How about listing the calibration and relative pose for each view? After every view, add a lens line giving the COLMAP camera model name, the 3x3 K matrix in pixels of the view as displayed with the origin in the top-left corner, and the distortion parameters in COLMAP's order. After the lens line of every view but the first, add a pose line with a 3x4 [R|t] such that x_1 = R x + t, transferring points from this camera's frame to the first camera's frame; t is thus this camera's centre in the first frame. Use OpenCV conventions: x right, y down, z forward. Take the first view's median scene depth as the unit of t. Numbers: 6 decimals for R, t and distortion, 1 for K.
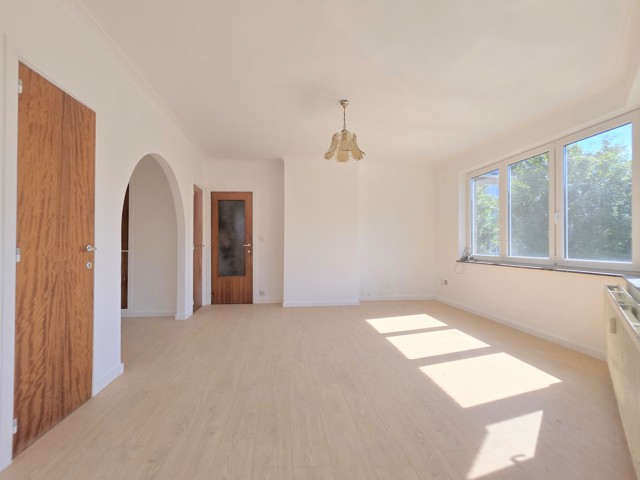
lens RADIAL K [[306.8, 0, 322.0], [0, 306.8, 241.3], [0, 0, 1]] dist [0.000813, 0.000471]
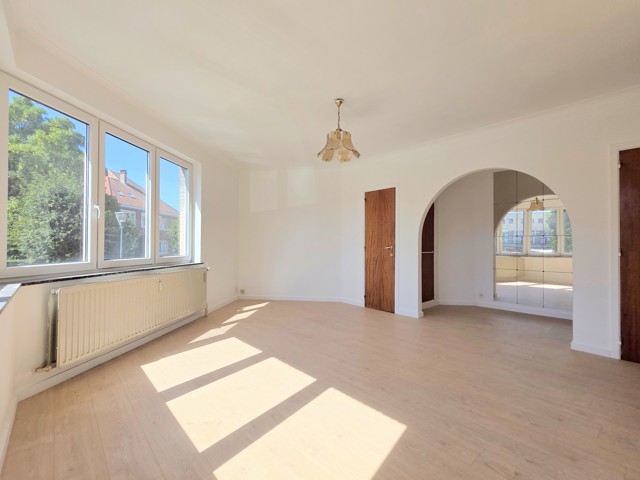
lens RADIAL K [[306.8, 0, 321.4], [0, 306.8, 241.0], [0, 0, 1]] dist [0.000813, 0.000471]
pose [[-0.830991, -0.006219, -0.556251, 1.102034], [0.004318, 0.999835, -0.017629, 0.014061], [0.556269, -0.017051, -0.830827, 2.969881]]
